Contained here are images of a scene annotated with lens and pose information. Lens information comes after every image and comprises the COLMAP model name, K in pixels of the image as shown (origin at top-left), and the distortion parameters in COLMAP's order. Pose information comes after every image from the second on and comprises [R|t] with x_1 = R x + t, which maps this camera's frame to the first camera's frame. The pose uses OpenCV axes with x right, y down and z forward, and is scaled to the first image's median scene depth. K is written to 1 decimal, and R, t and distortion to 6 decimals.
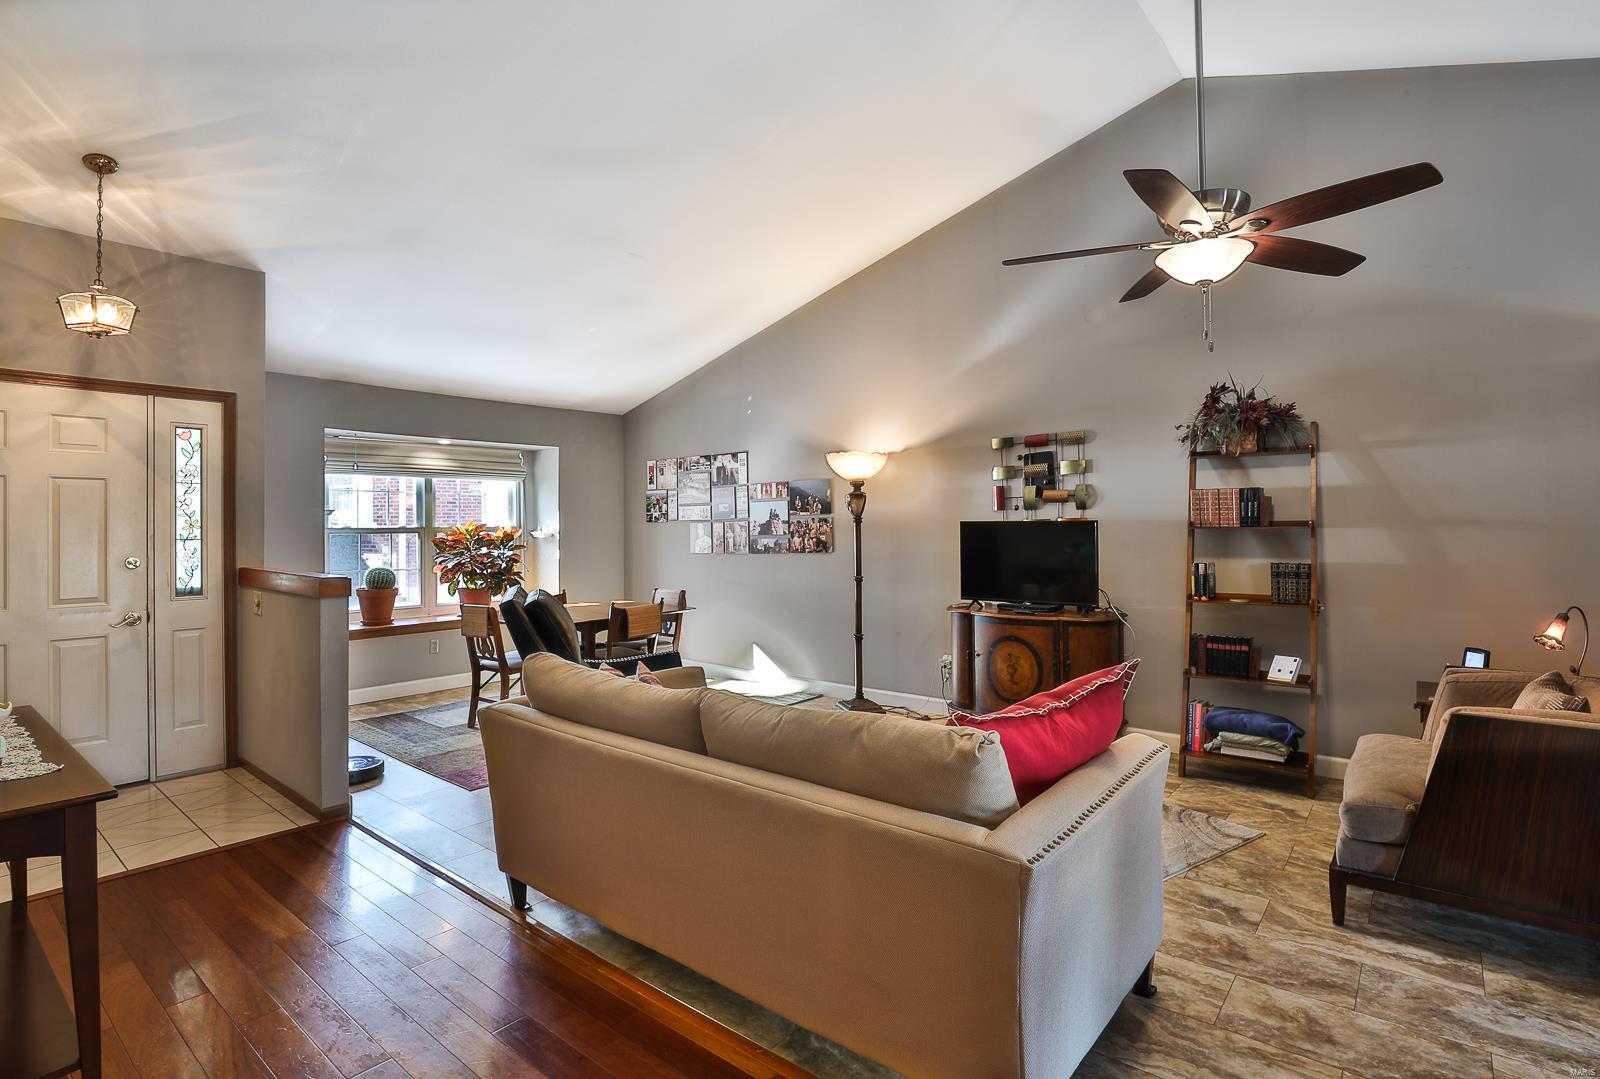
lens RADIAL K [[803.9, 0, 796.2], [0, 803.9, 522.1], [0, 0, 1]] dist [-0.005932, 0.000126]
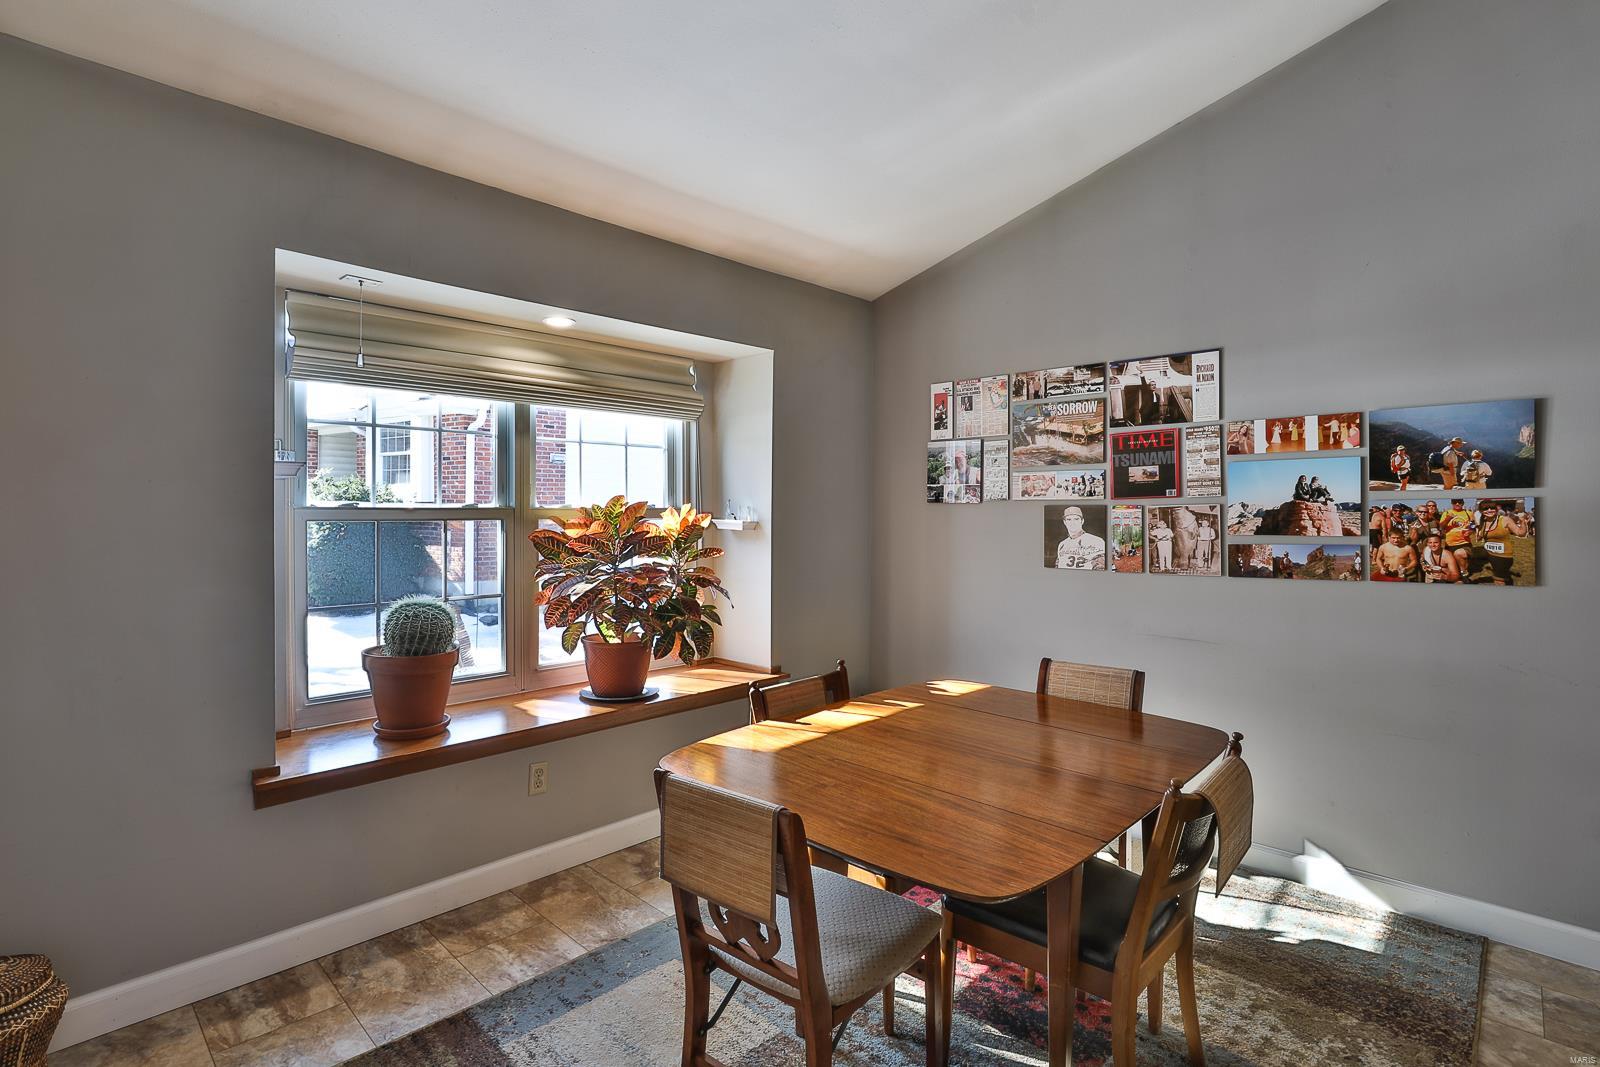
lens RADIAL K [[803.9, 0, 800.2], [0, 803.9, 526.2], [0, 0, 1]] dist [-0.005932, 0.000126]
pose [[0.998371, 0.014341, -0.055227, -0.269849], [-0.012760, 0.999502, 0.028874, 0.001355], [0.055614, -0.028123, 0.998056, 0.540171]]
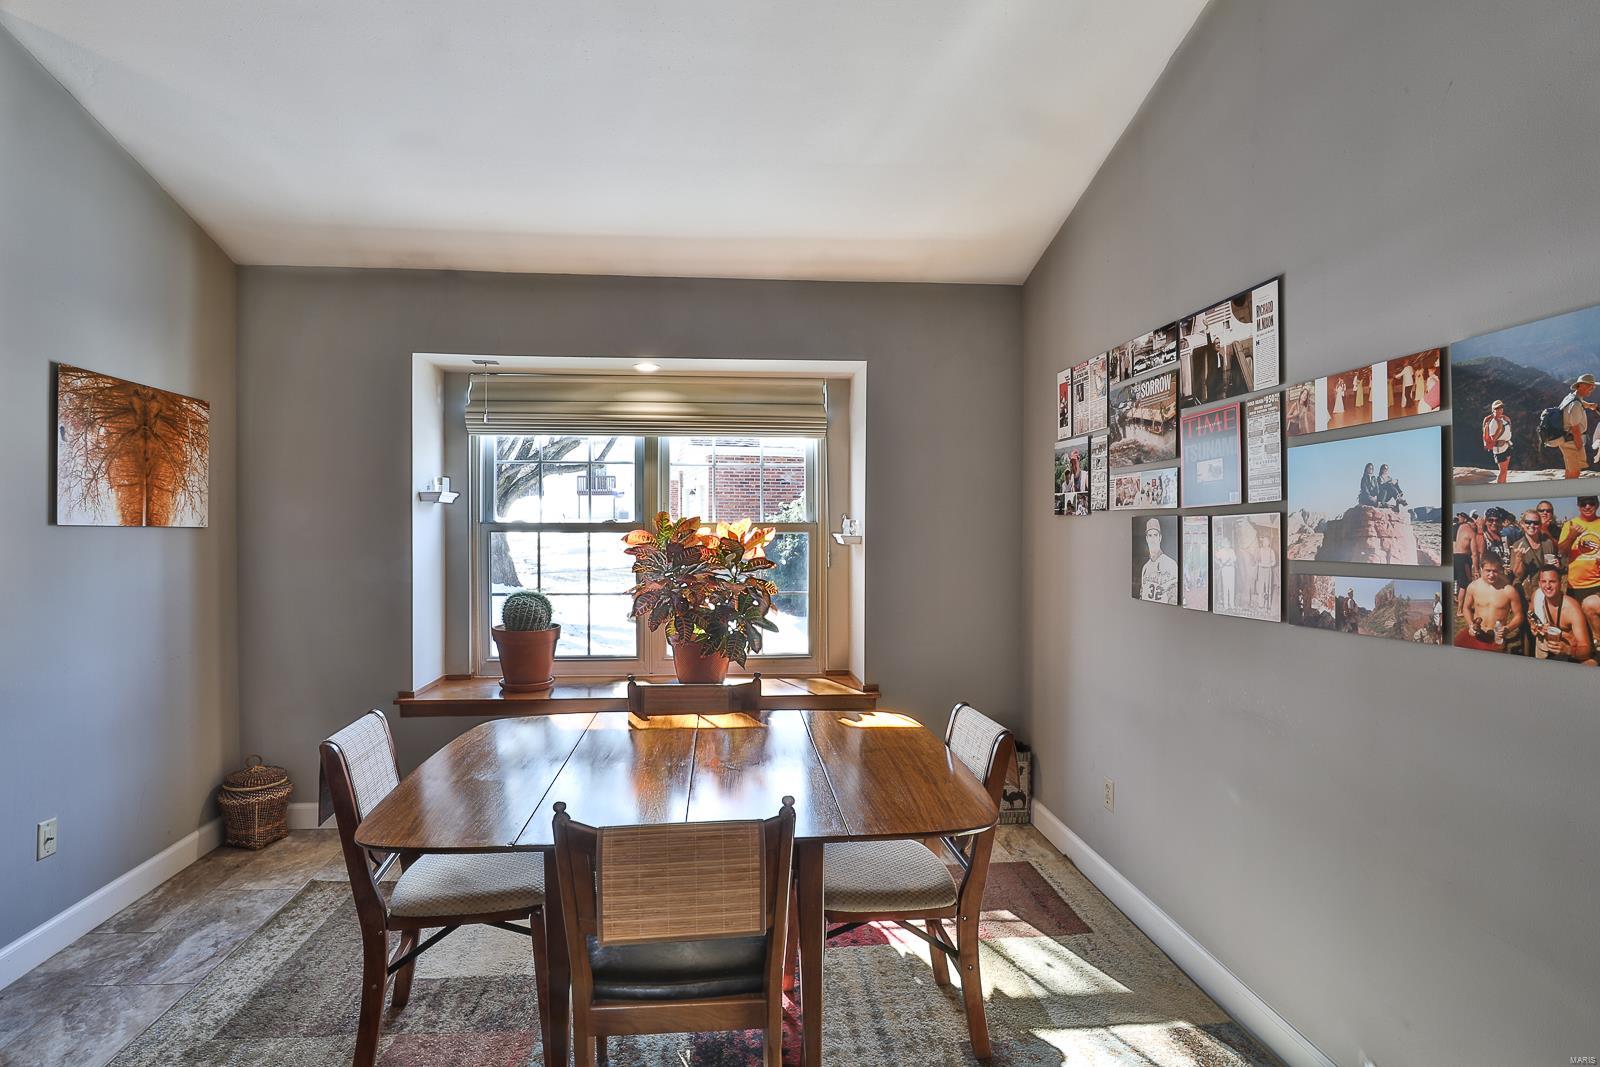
lens RADIAL K [[803.9, 0, 785.6], [0, 803.9, 528.2], [0, 0, 1]] dist [-0.005932, 0.000126]
pose [[0.708864, 0.015028, -0.705185, 0.018582], [-0.005140, 0.999857, 0.016140, 0.000922], [0.705326, -0.007816, 0.708840, 0.665848]]
